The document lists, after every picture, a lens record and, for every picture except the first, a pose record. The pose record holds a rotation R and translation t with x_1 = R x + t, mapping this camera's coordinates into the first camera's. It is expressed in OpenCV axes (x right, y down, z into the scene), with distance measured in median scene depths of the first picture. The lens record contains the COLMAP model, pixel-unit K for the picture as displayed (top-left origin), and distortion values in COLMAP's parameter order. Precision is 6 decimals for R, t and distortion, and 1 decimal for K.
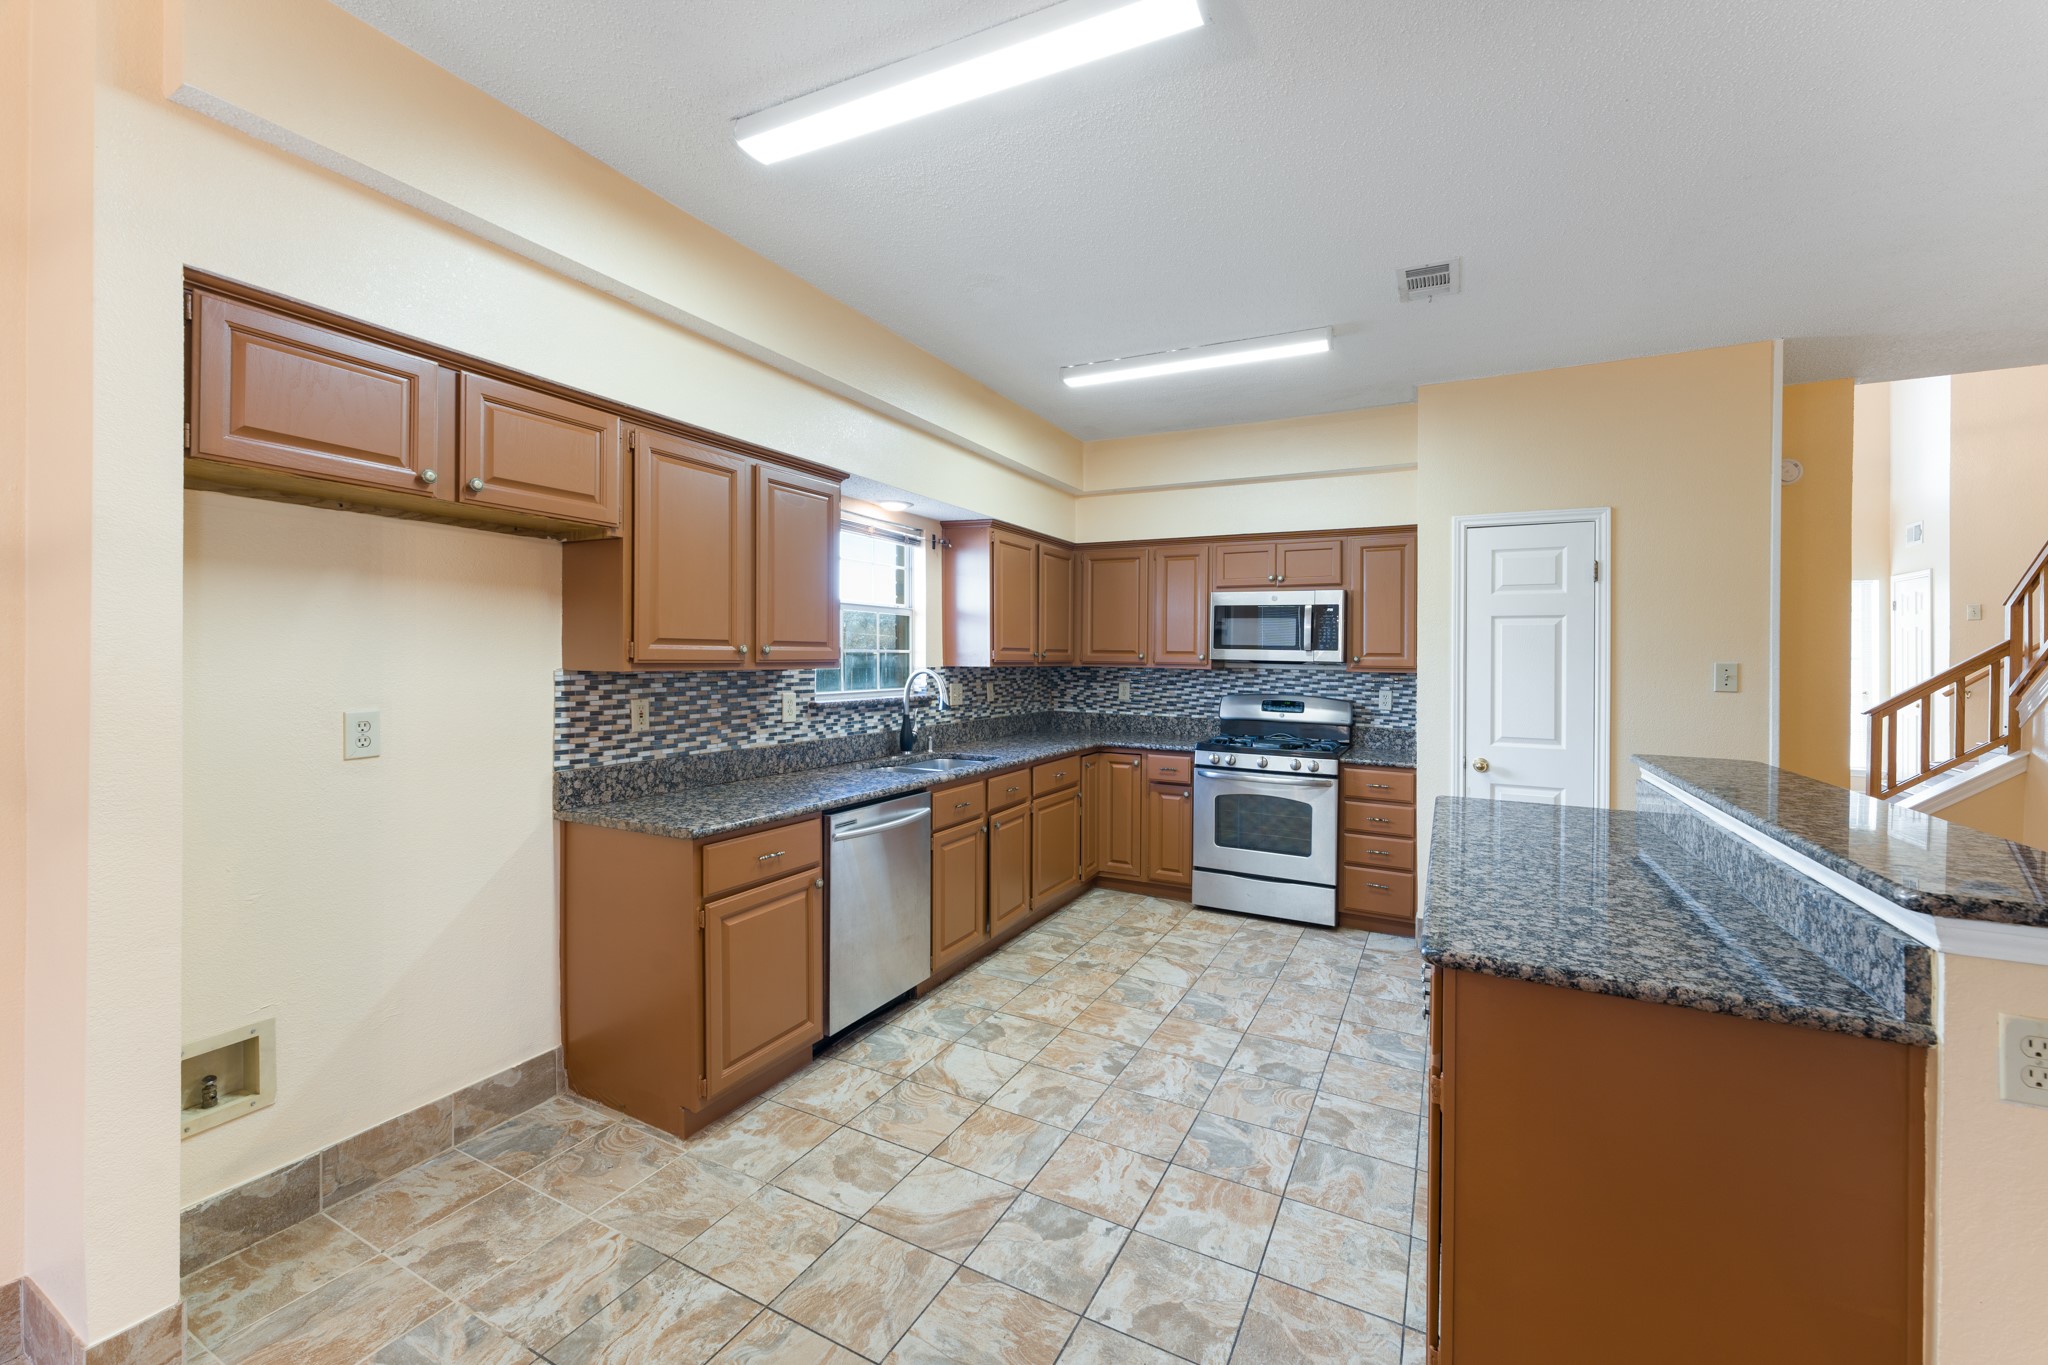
lens RADIAL K [[836.3, 0, 1029.7], [0, 836.3, 649.9], [0, 0, 1]] dist [0.004966, -0.000709]
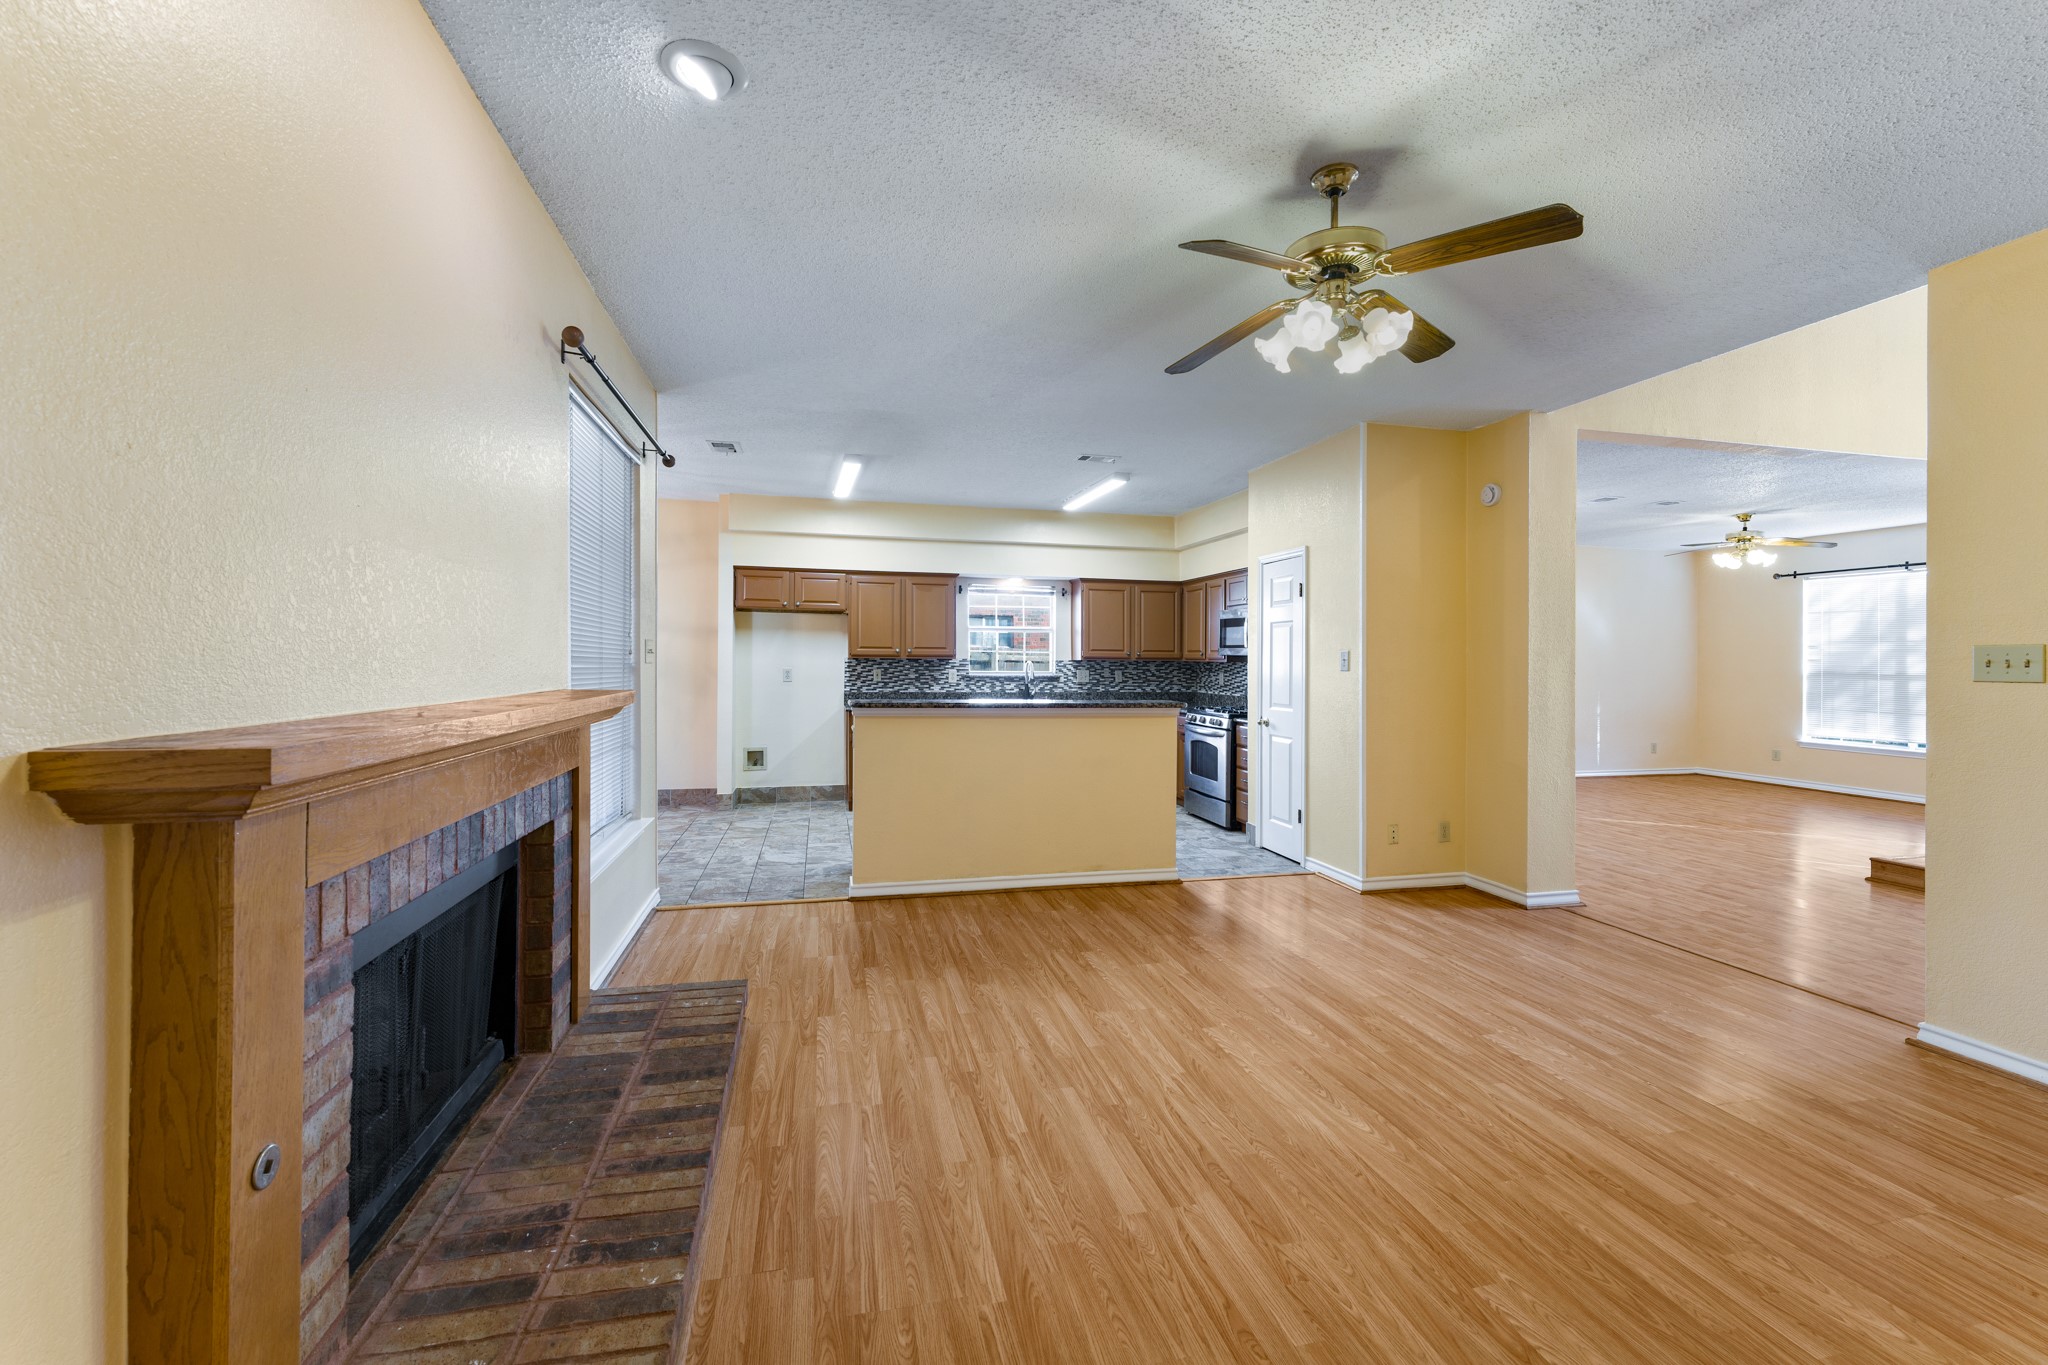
lens RADIAL K [[836.3, 0, 1014.2], [0, 836.3, 663.4], [0, 0, 1]] dist [0.004966, -0.000709]
pose [[0.664162, -0.002641, -0.747584, 1.947745], [0.003803, 0.999993, -0.000154, 0.043830], [0.747579, -0.002740, 0.664167, -0.493405]]
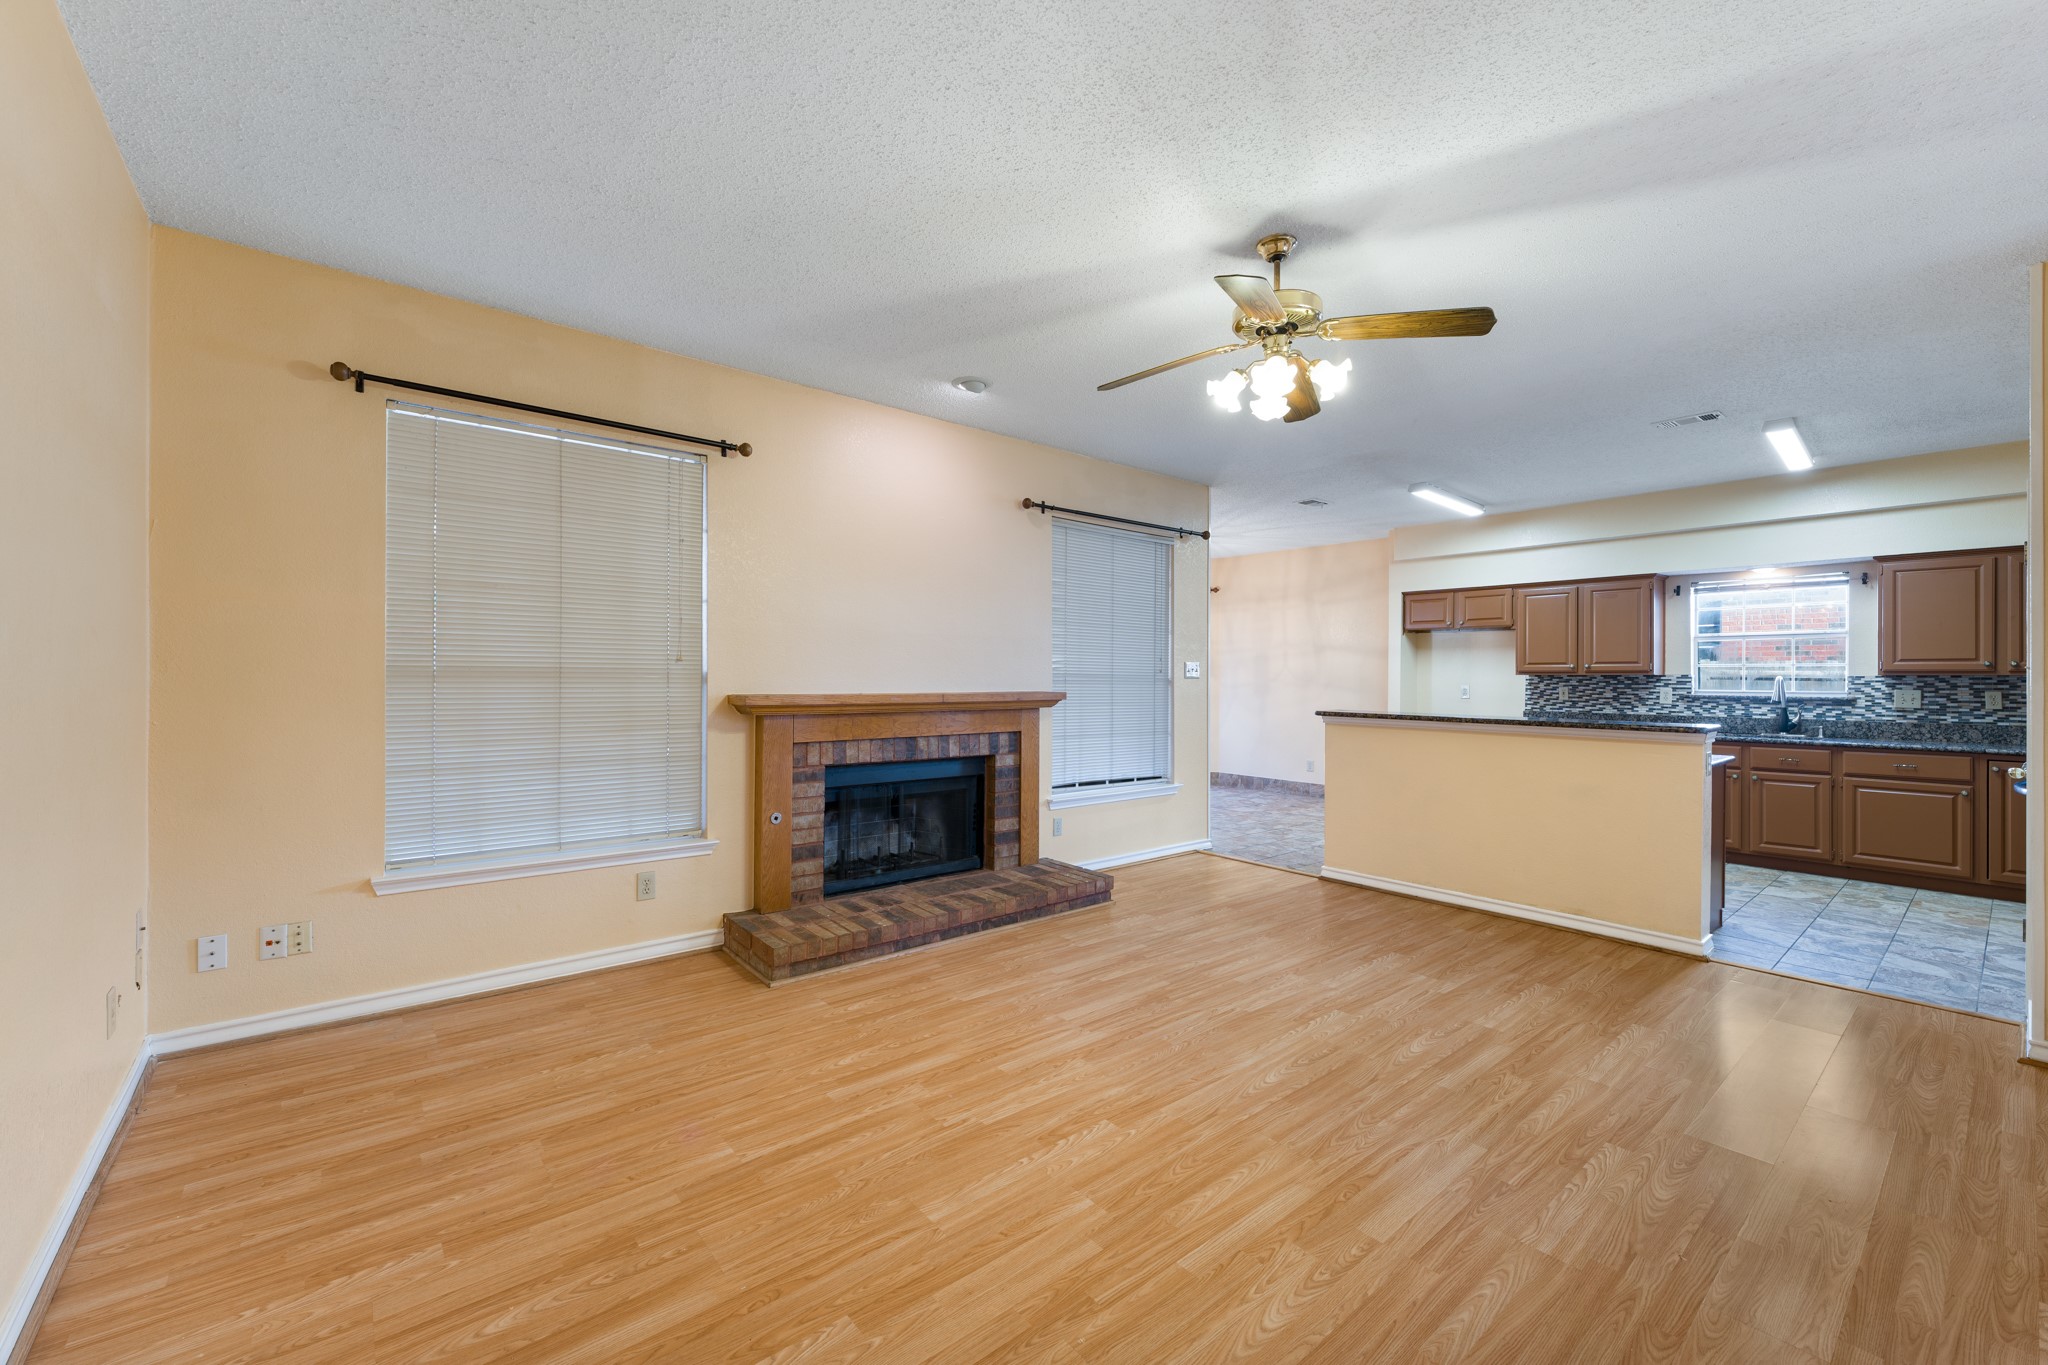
lens RADIAL K [[836.3, 0, 1024.2], [0, 836.3, 675.1], [0, 0, 1]] dist [0.004966, -0.000709]
pose [[-0.387827, -0.014388, -0.921620, 2.588289], [-0.001709, 0.999888, -0.014890, 0.066292], [0.921730, -0.004200, -0.387808, 0.507203]]
